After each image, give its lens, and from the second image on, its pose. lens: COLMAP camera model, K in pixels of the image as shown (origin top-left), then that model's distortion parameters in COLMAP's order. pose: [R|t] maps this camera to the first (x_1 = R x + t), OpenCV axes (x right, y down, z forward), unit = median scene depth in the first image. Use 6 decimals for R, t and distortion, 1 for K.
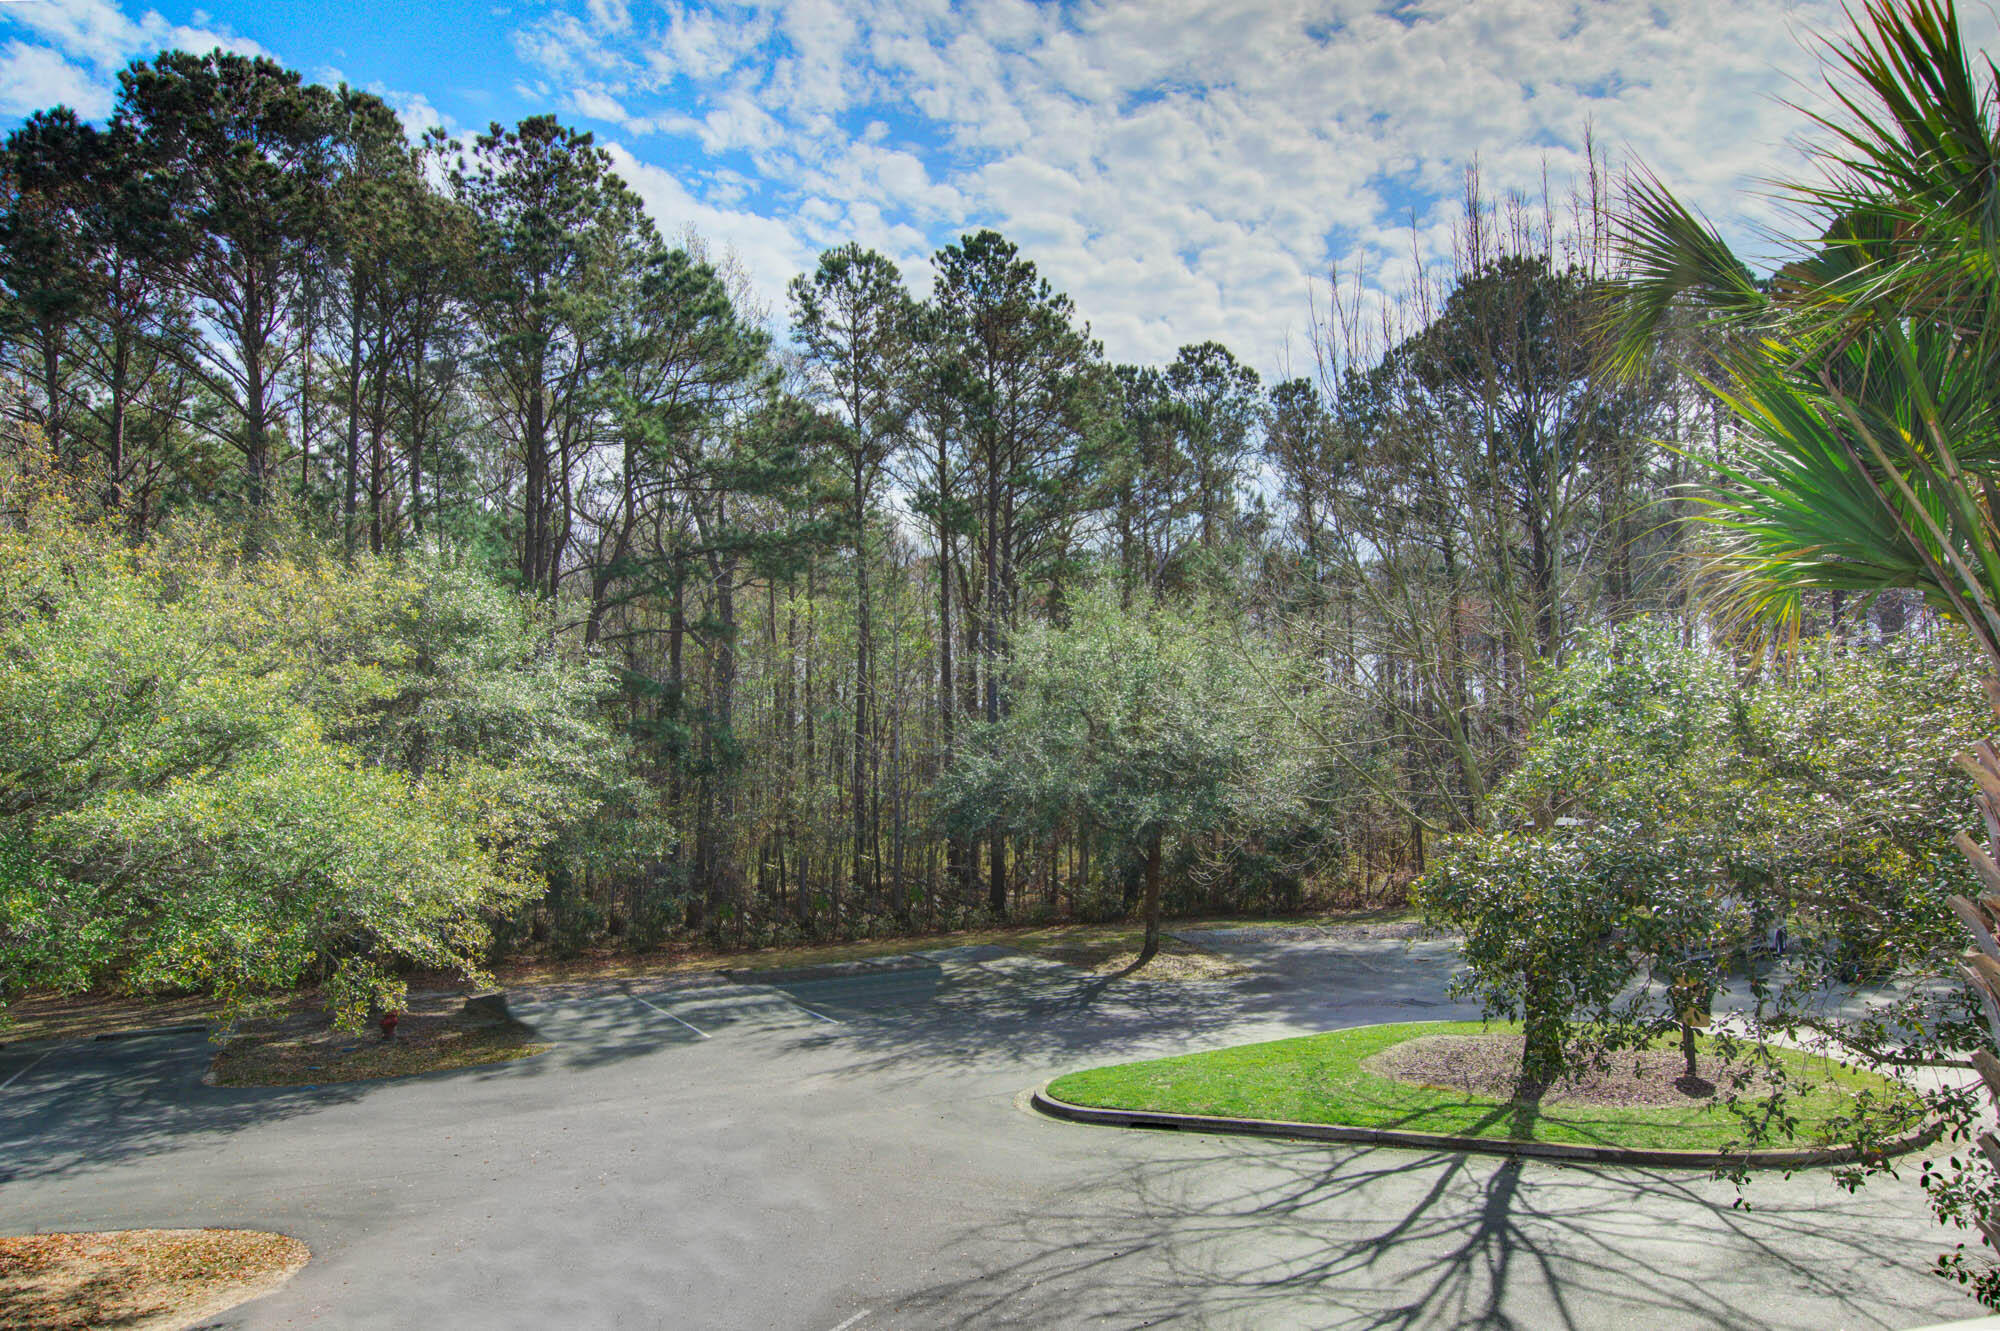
lens RADIAL K [[1289.5, 0, 948.3], [0, 1289.5, 649.0], [0, 0, 1]] dist [-0.008906, 0.001640]
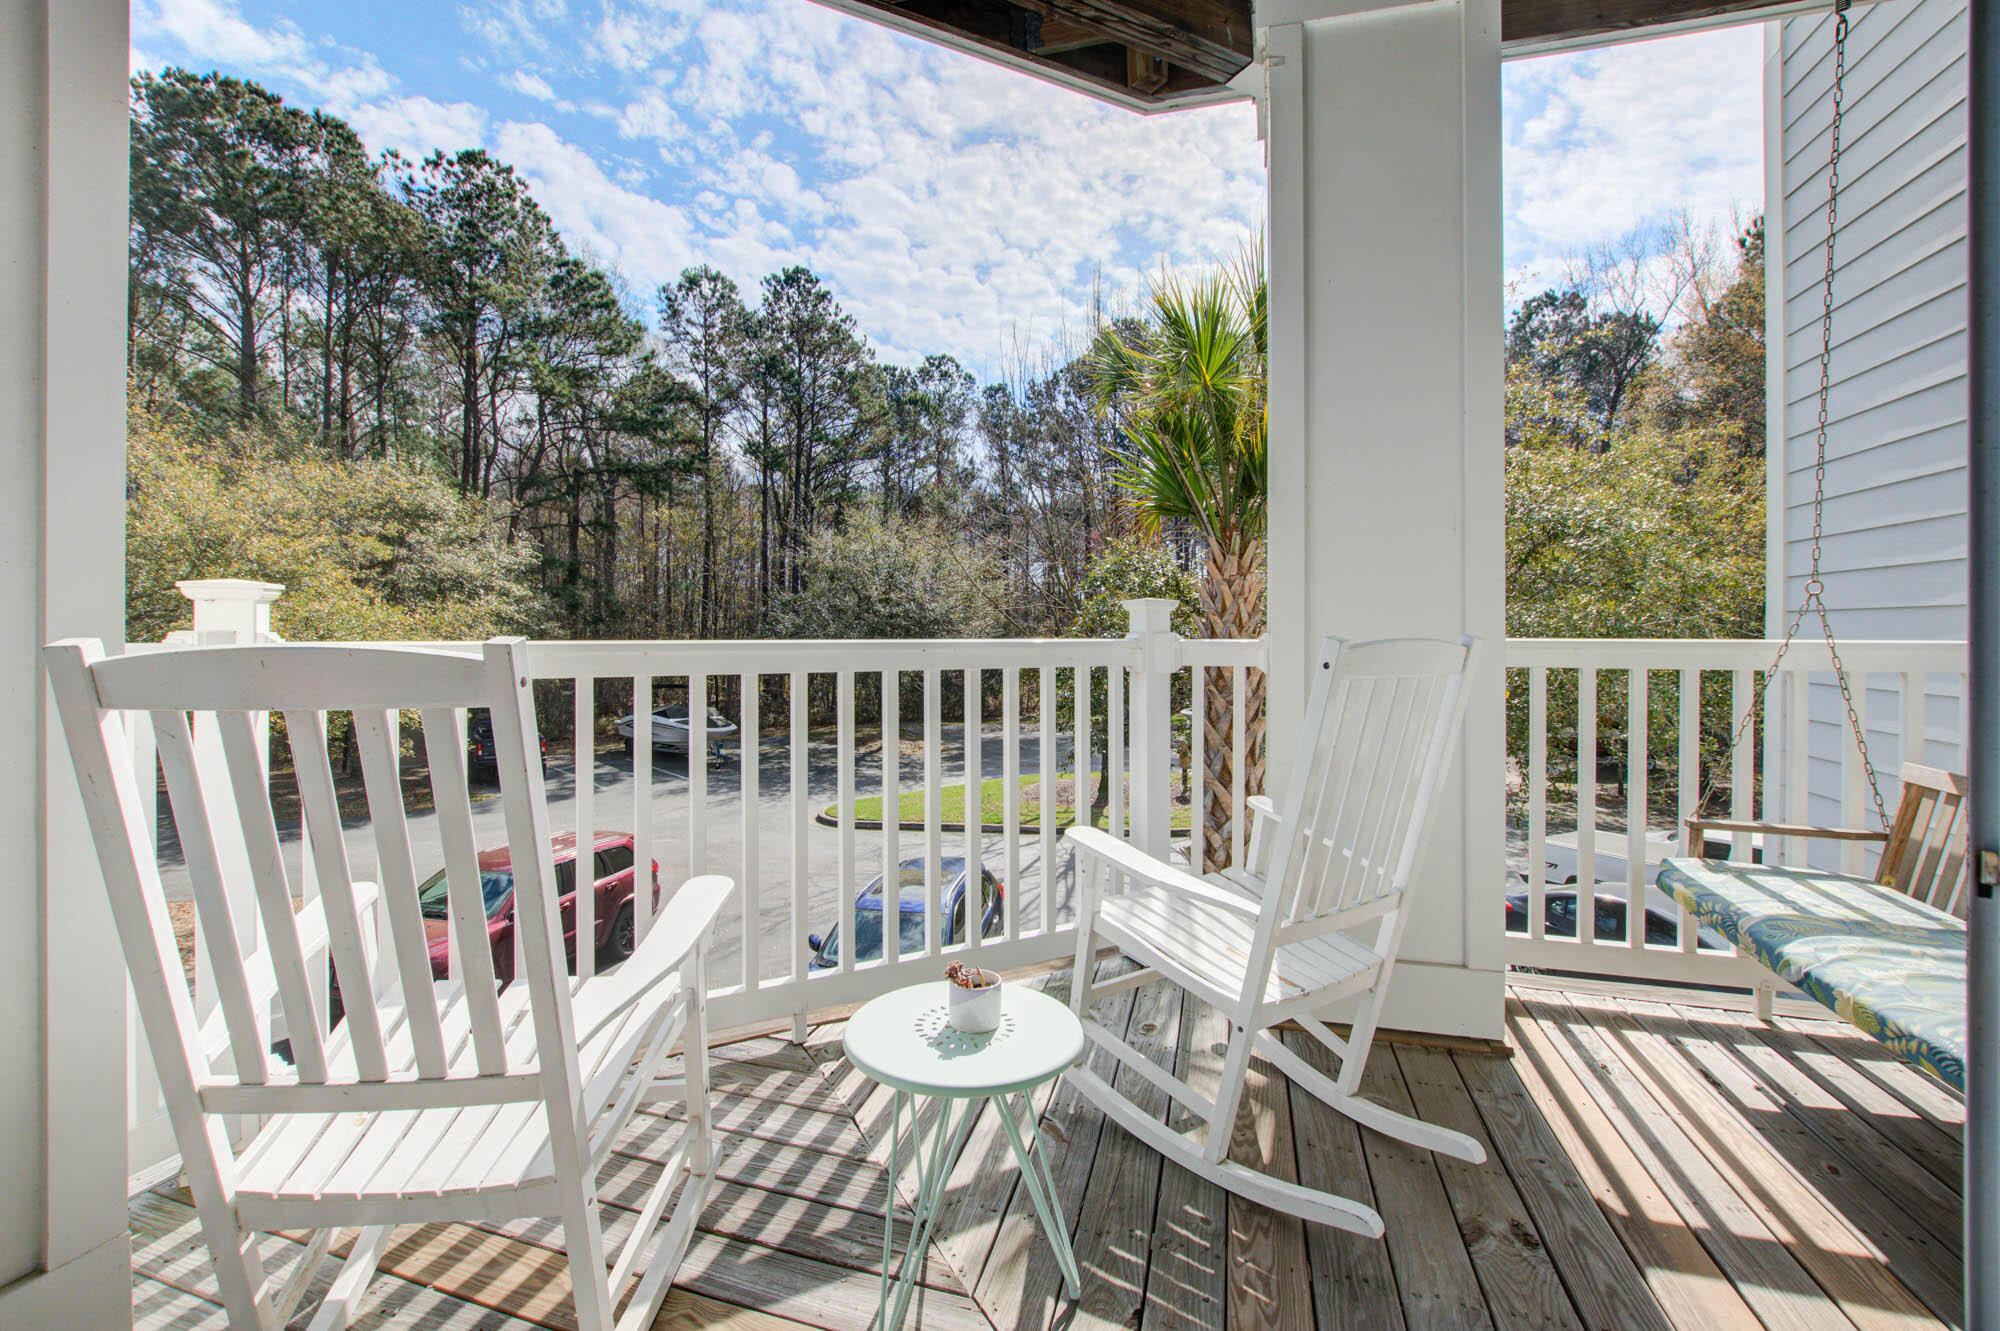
lens RADIAL K [[923.8, 0, 1001.1], [0, 923.8, 623.8], [0, 0, 1]] dist [-0.023636, 0.000602]
pose [[0.967060, 0.018834, 0.253851, -0.006812], [-0.036381, 0.997247, 0.064607, 0.010554], [-0.251935, -0.071714, 0.965083, -0.119843]]
